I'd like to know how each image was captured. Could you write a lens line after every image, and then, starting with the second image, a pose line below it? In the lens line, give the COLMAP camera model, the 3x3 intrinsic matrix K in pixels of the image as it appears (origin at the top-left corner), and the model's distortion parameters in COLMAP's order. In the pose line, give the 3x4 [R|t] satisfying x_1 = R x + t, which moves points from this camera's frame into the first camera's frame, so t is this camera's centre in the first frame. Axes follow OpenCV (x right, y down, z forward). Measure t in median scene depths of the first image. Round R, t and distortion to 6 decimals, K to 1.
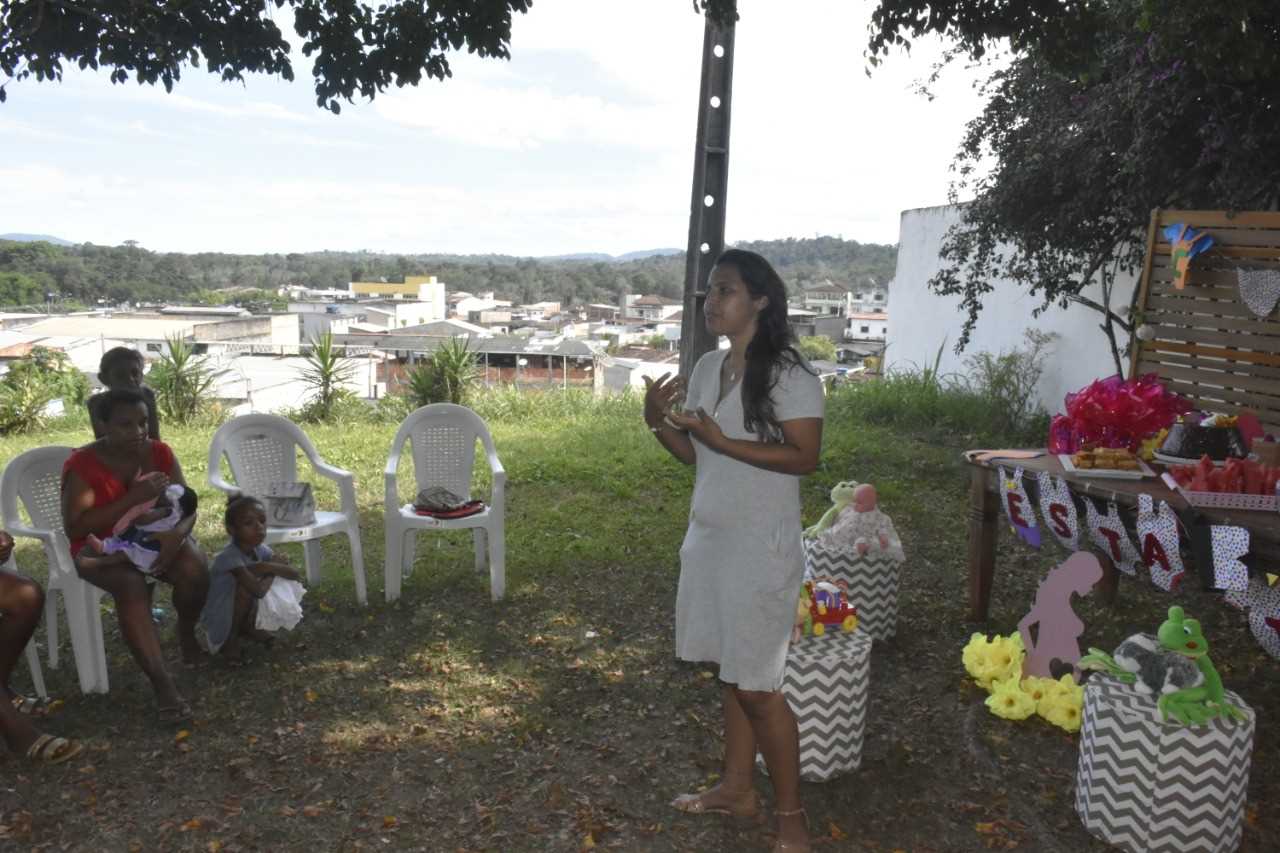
lens RADIAL K [[980.7, 0, 640.0], [0, 980.7, 426.5], [0, 0, 1]] dist [-0.022839, 0.006272]
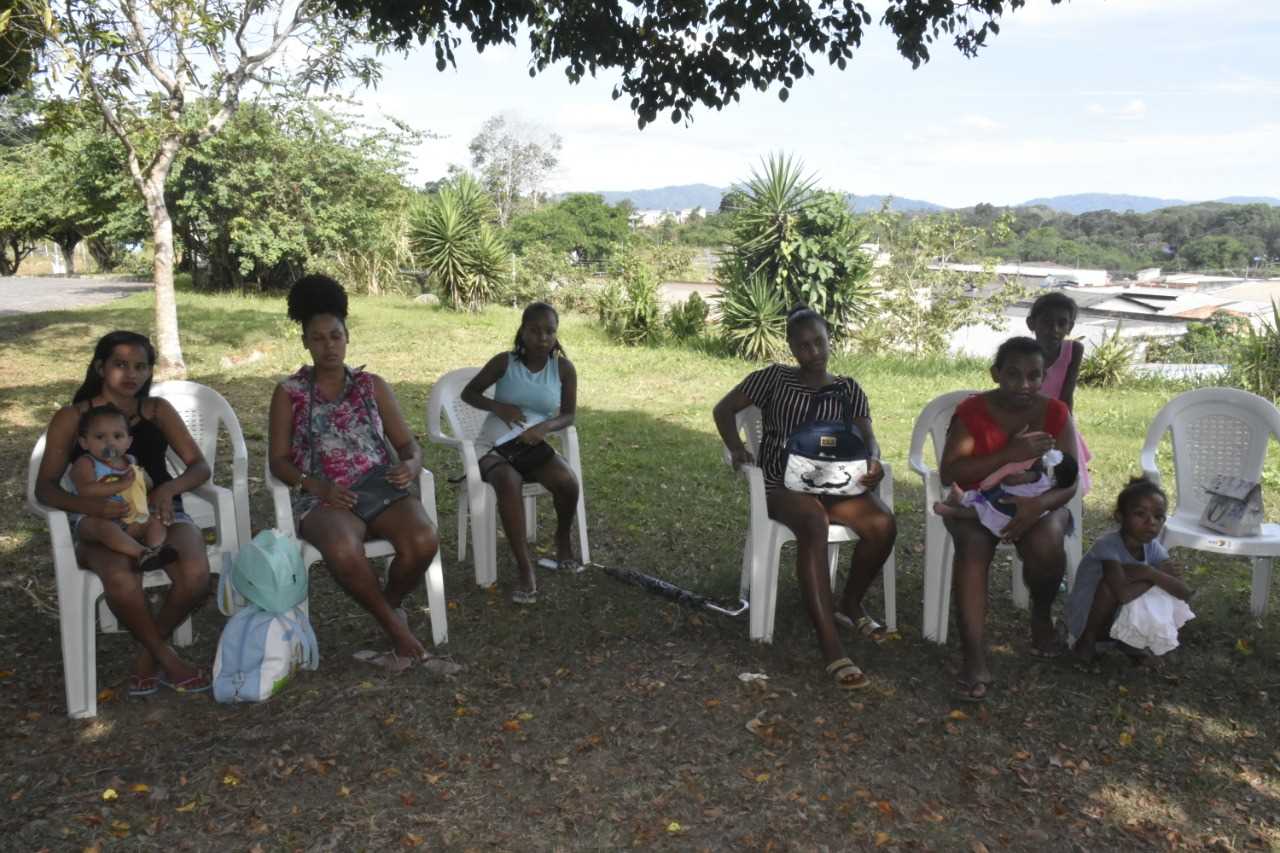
lens RADIAL K [[980.7, 0, 640.0], [0, 980.7, 426.5], [0, 0, 1]] dist [-0.022839, 0.006272]
pose [[0.434156, 0.159985, -0.886517, 0.138949], [-0.129607, 0.984958, 0.114277, -0.013589], [0.891465, 0.065284, 0.448361, 0.246193]]
